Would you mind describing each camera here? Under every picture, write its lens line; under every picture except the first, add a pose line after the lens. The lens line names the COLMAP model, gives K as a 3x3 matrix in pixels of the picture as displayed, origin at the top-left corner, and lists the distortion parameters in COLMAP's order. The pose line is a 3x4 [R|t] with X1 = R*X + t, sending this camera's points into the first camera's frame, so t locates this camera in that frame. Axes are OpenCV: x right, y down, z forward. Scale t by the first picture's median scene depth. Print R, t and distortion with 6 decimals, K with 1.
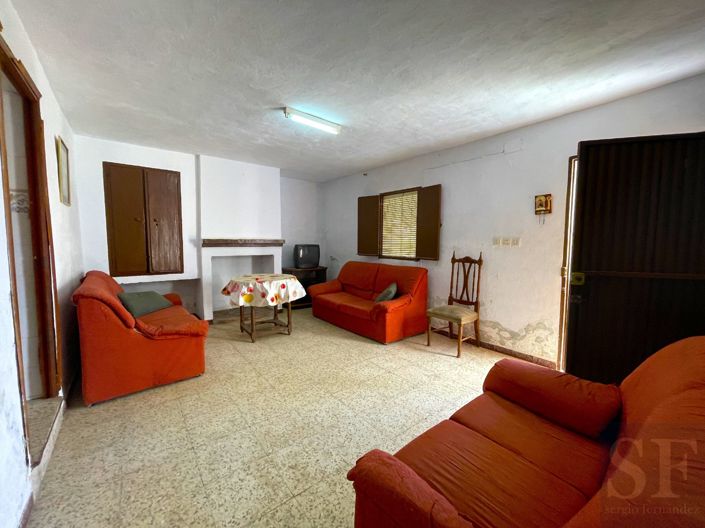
lens RADIAL K [[286.1, 0, 353.8], [0, 286.1, 263.9], [0, 0, 1]] dist [-0.000056, 0.000018]
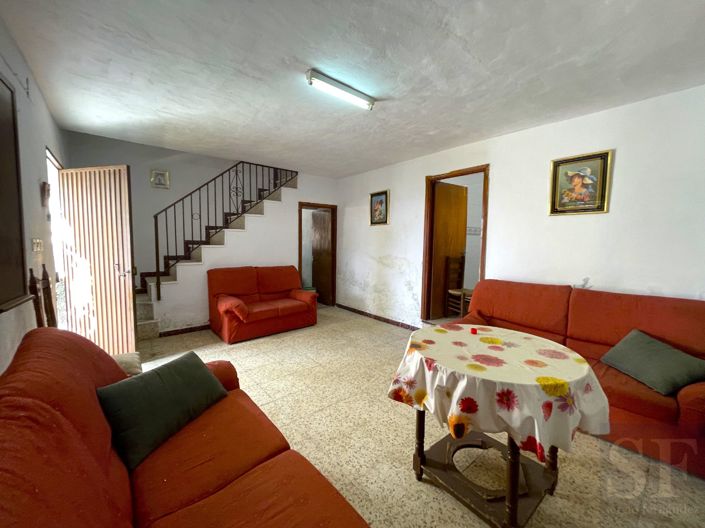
lens RADIAL K [[286.1, 0, 351.4], [0, 286.1, 263.0], [0, 0, 1]] dist [-0.000056, 0.000018]
pose [[-0.999677, -0.018548, -0.017392, -0.193129], [-0.021003, 0.987901, 0.153658, -0.202204], [0.014331, 0.153973, -0.987971, 2.290687]]
